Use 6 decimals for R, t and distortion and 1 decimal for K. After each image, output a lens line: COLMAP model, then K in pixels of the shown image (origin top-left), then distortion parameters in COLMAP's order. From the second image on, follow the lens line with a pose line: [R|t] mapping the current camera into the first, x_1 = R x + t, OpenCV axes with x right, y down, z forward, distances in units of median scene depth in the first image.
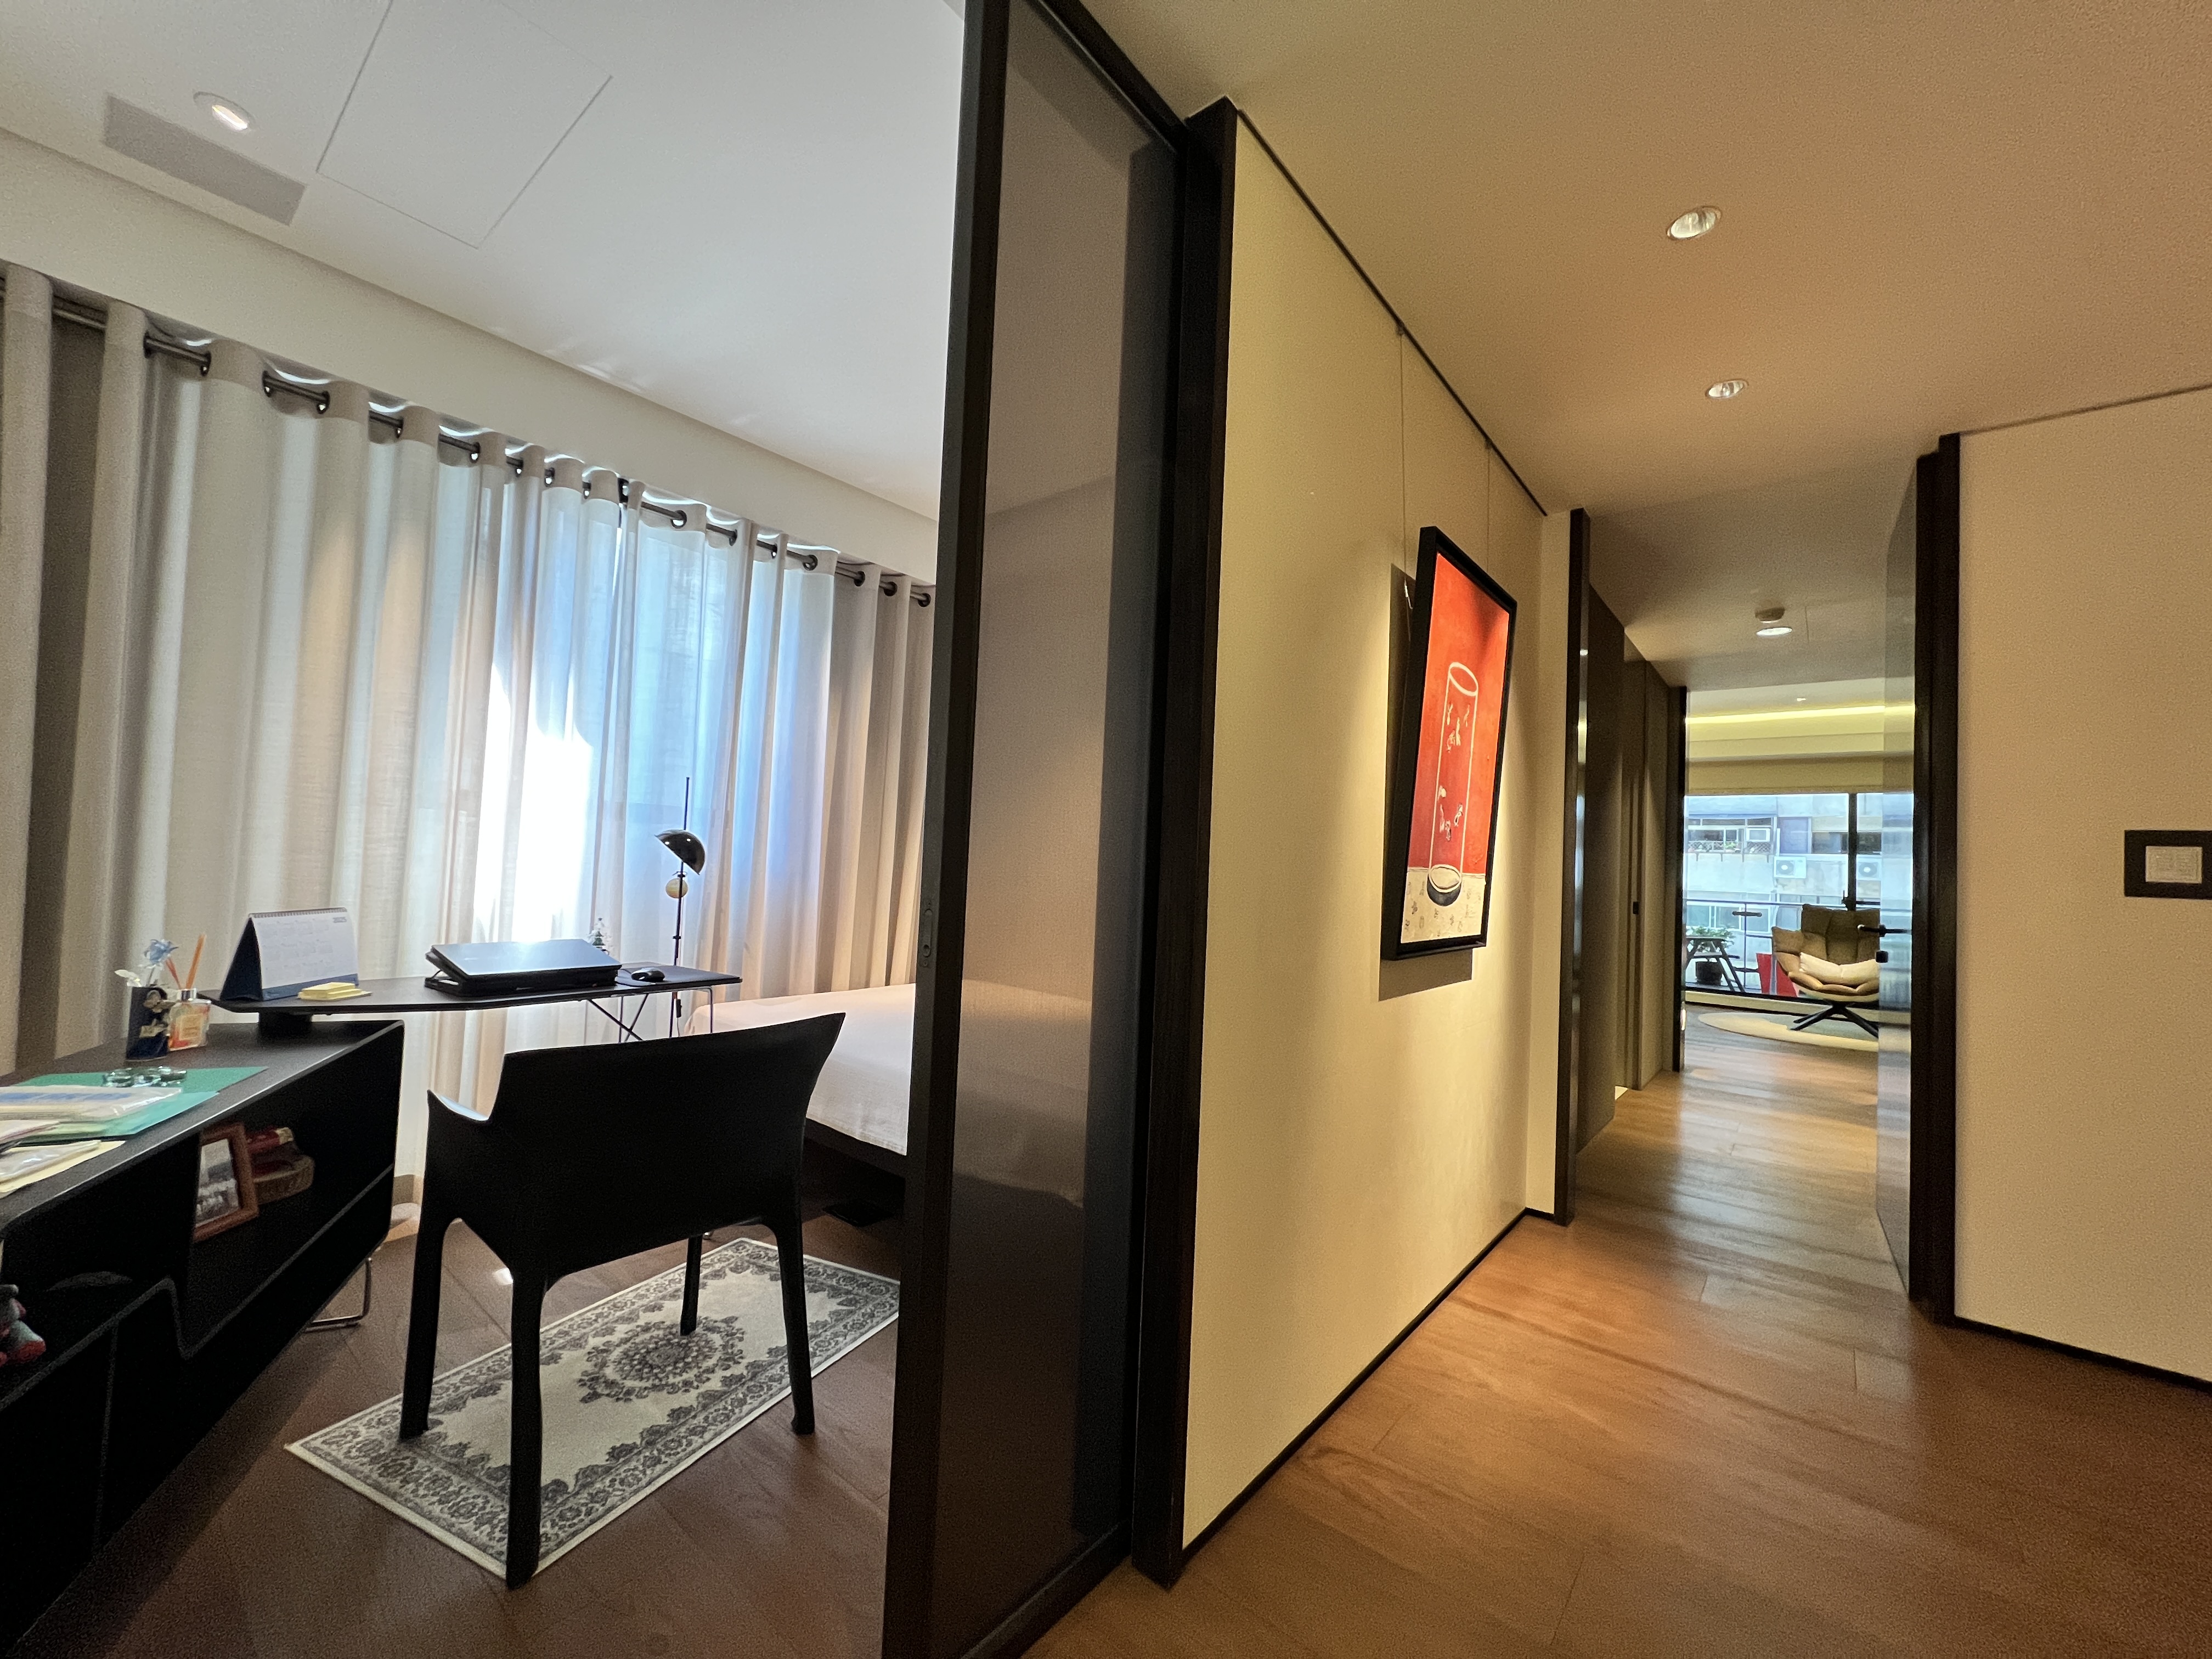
lens RADIAL K [[891.2, 0, 1106.0], [0, 891.2, 829.5], [0, 0, 1]] dist [-0.001213, -0.000009]
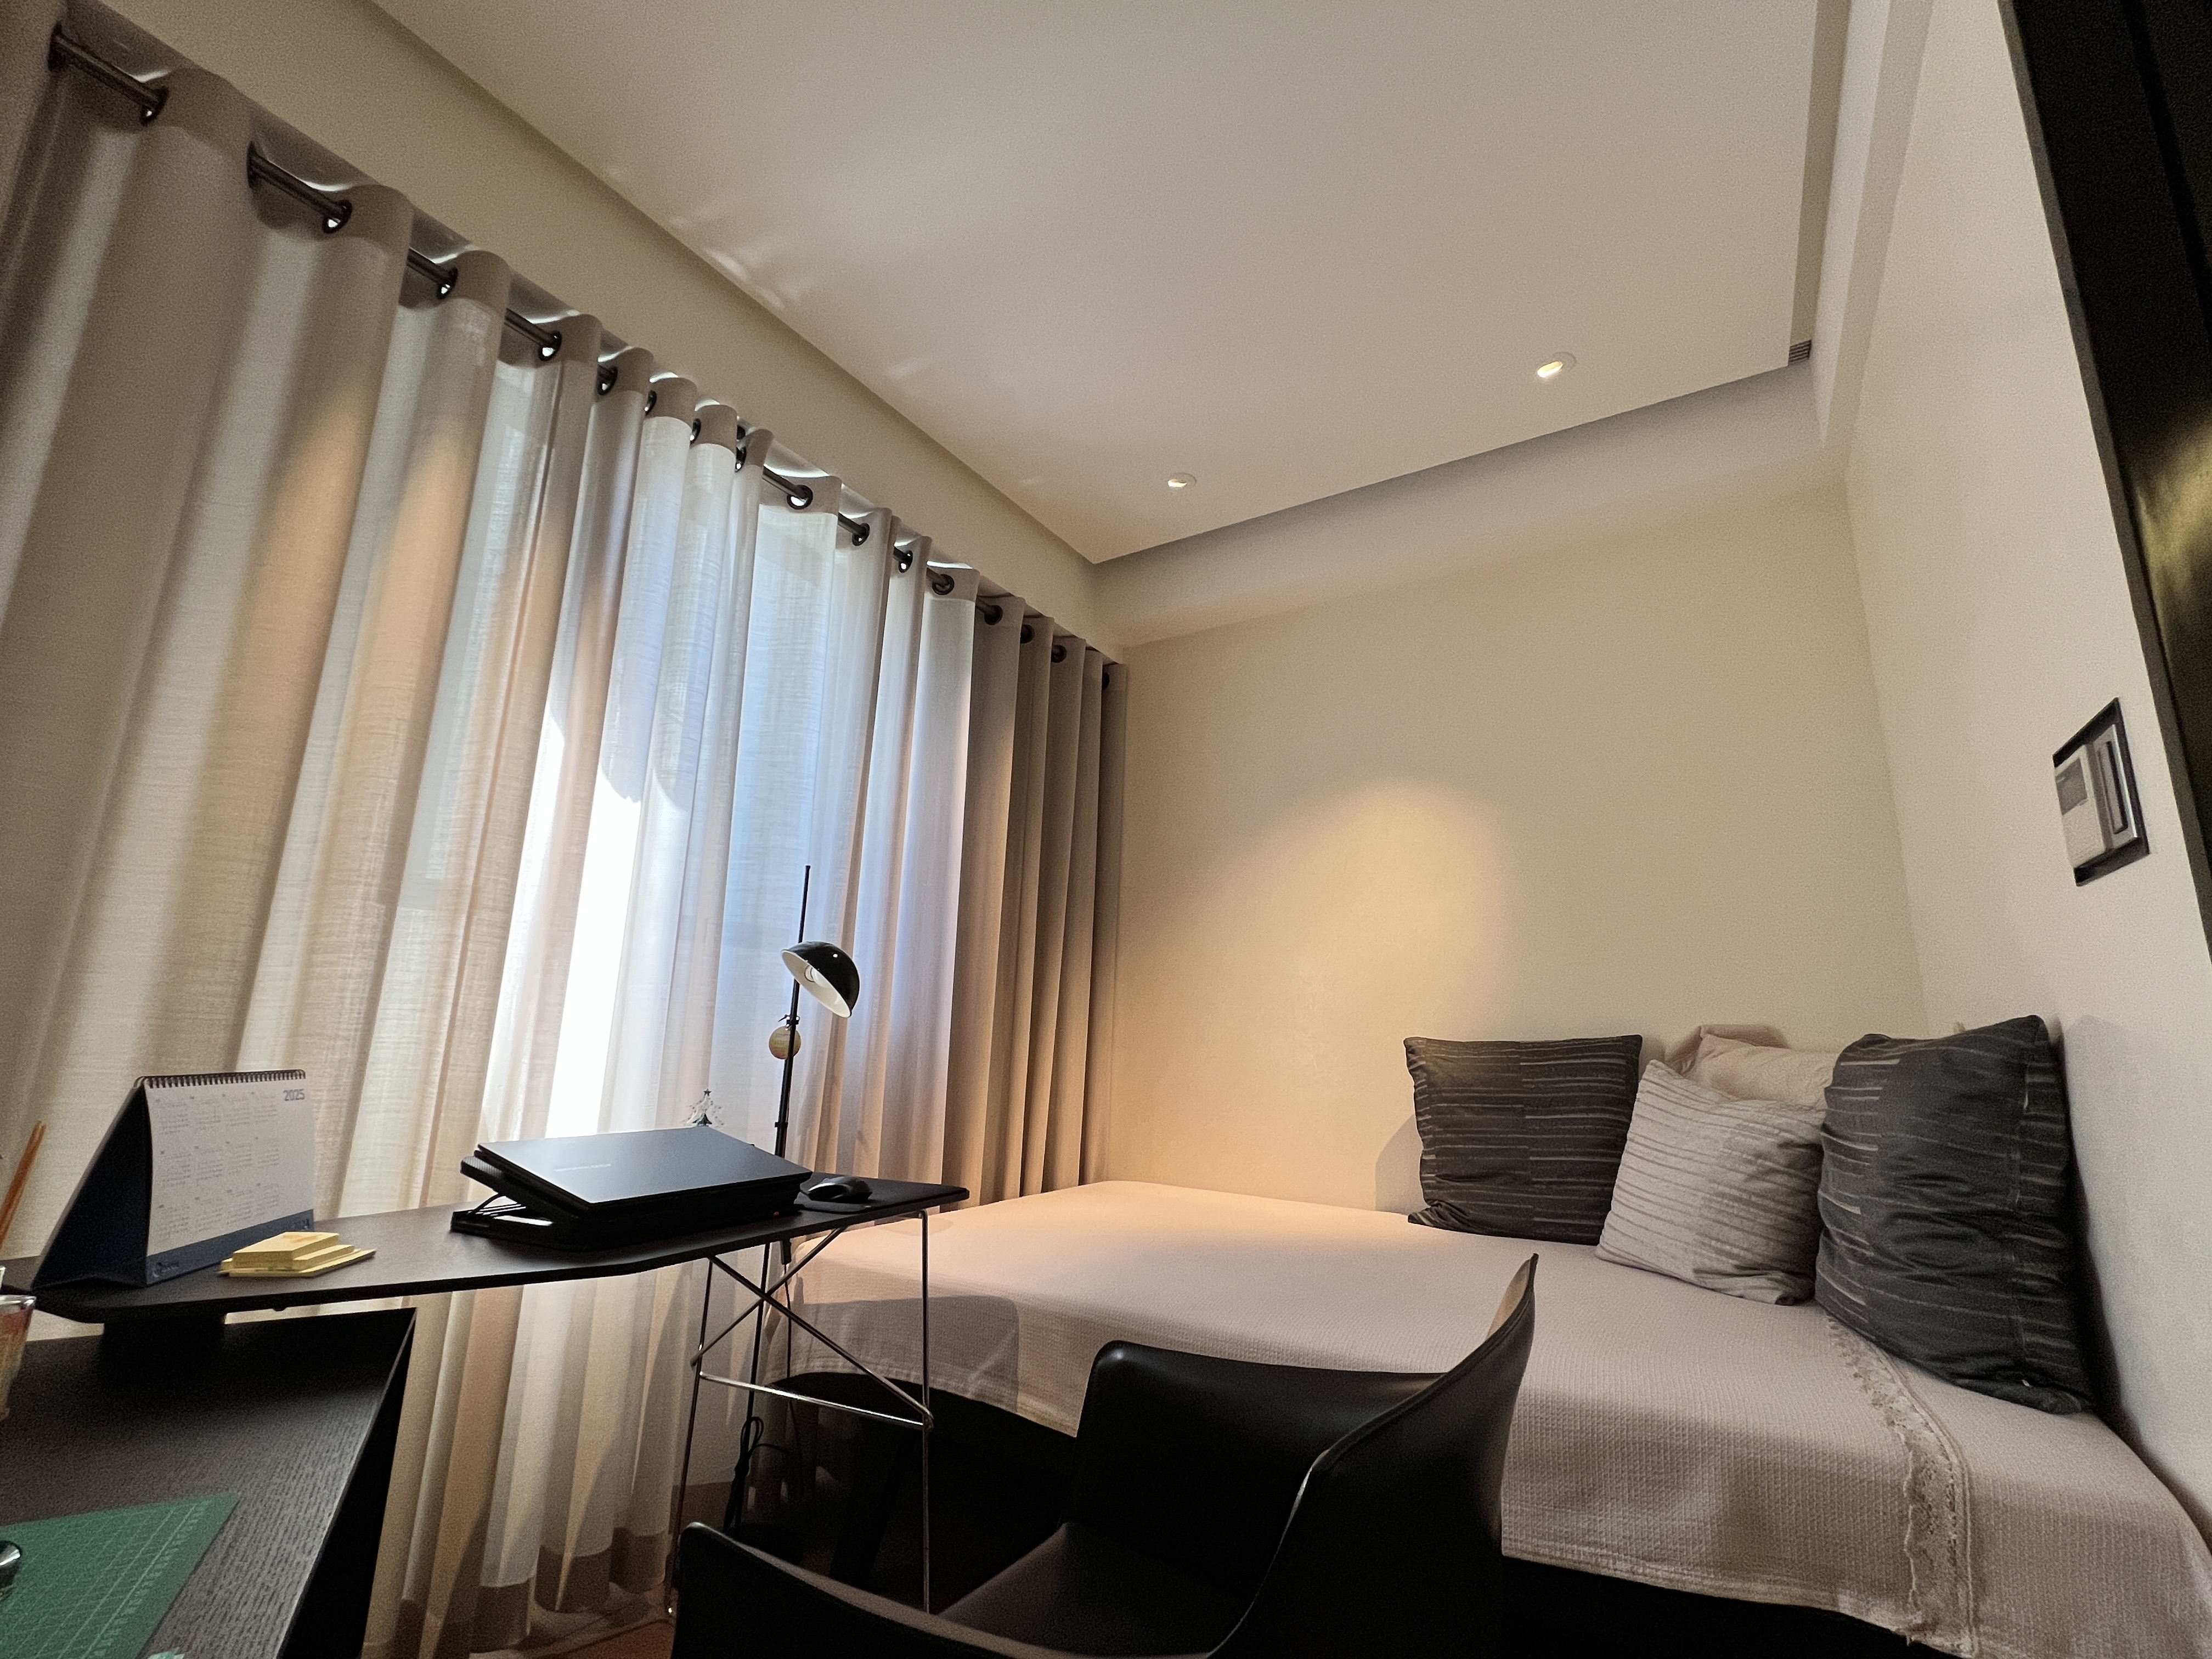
lens RADIAL K [[971.9, 0, 1106.0], [0, 971.9, 829.5], [0, 0, 1]] dist [-0.001177, -0.000315]
pose [[0.992662, 0.004406, 0.120839, -0.426896], [0.016608, 0.984898, -0.172339, 0.050834], [-0.119773, 0.173082, 0.977598, 0.354629]]
